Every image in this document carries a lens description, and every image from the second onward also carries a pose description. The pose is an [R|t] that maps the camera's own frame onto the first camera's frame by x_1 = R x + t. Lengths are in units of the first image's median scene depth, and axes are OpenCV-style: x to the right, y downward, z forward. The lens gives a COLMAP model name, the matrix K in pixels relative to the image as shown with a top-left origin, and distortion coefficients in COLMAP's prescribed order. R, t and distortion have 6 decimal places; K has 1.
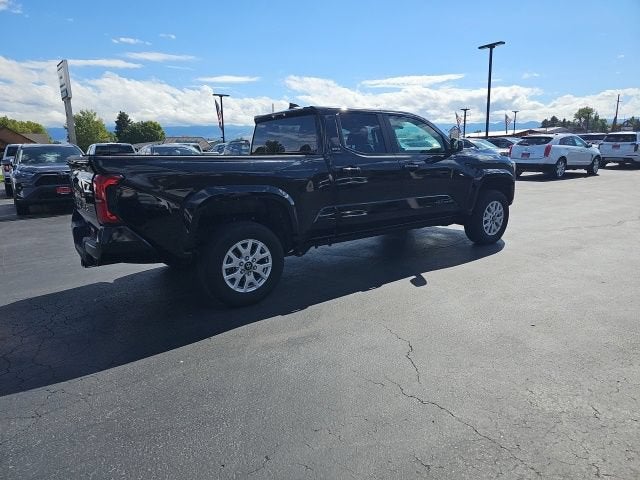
lens RADIAL K [[422.5, 0, 314.3], [0, 422.5, 221.7], [0, 0, 1]] dist [0.062964, -0.052930]
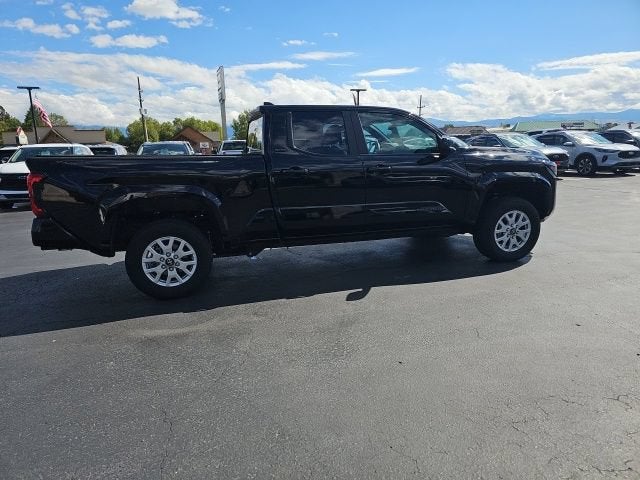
lens RADIAL K [[422.5, 0, 311.3], [0, 422.5, 227.3], [0, 0, 1]] dist [0.062964, -0.052930]
pose [[0.935408, 0.064033, -0.347724, 0.426973], [-0.054614, 0.997828, 0.036830, -0.031538], [0.349327, -0.015461, 0.936873, 0.107072]]
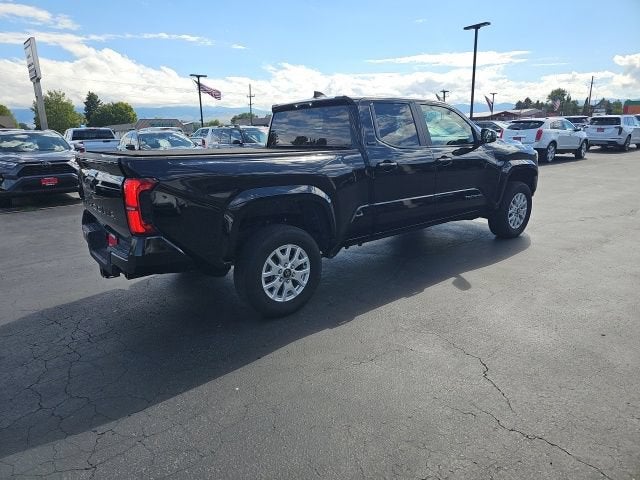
lens RADIAL K [[422.5, 0, 310.6], [0, 422.5, 223.3], [0, 0, 1]] dist [0.062964, -0.052930]
pose [[0.998854, -0.012513, 0.046202, -0.116429], [0.010432, 0.998932, 0.045013, -0.035634], [-0.046715, -0.044479, 0.997917, 0.067803]]
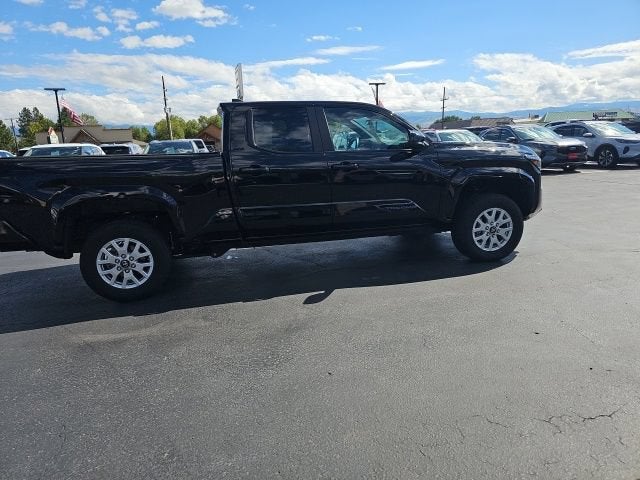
lens RADIAL K [[422.5, 0, 313.3], [0, 422.5, 221.1], [0, 0, 1]] dist [0.062964, -0.052930]
pose [[0.915148, 0.057459, -0.399003, 0.536806], [-0.046619, 0.998234, 0.036826, -0.047040], [0.400414, -0.015100, 0.916210, 0.184915]]
